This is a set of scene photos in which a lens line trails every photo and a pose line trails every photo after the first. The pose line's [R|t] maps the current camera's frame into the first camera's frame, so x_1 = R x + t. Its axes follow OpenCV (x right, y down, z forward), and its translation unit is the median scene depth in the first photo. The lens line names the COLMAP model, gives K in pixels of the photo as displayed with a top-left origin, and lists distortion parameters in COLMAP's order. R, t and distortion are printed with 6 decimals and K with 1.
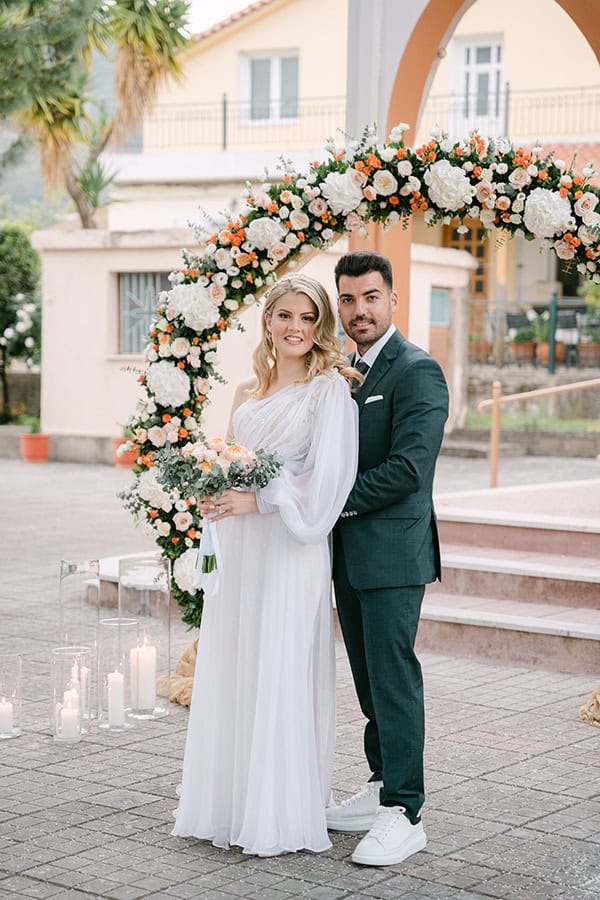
lens RADIAL K [[1824.1, 0, 300.0], [0, 1824.1, 450.0], [0, 0, 1]] dist [0.025866, 0.309525]
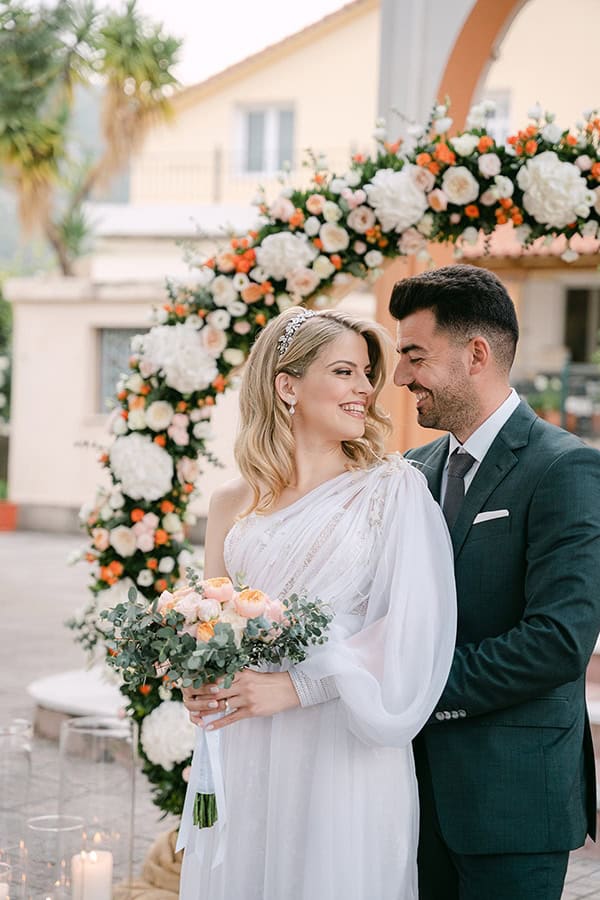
lens RADIAL K [[1824.1, 0, 300.0], [0, 1824.1, 450.0], [0, 0, 1]] dist [0.025866, 0.309525]
pose [[0.999678, 0.020755, 0.014618, -0.021846], [-0.020198, 0.999102, -0.037258, -0.018145], [-0.015379, 0.036951, 0.999199, 0.301984]]
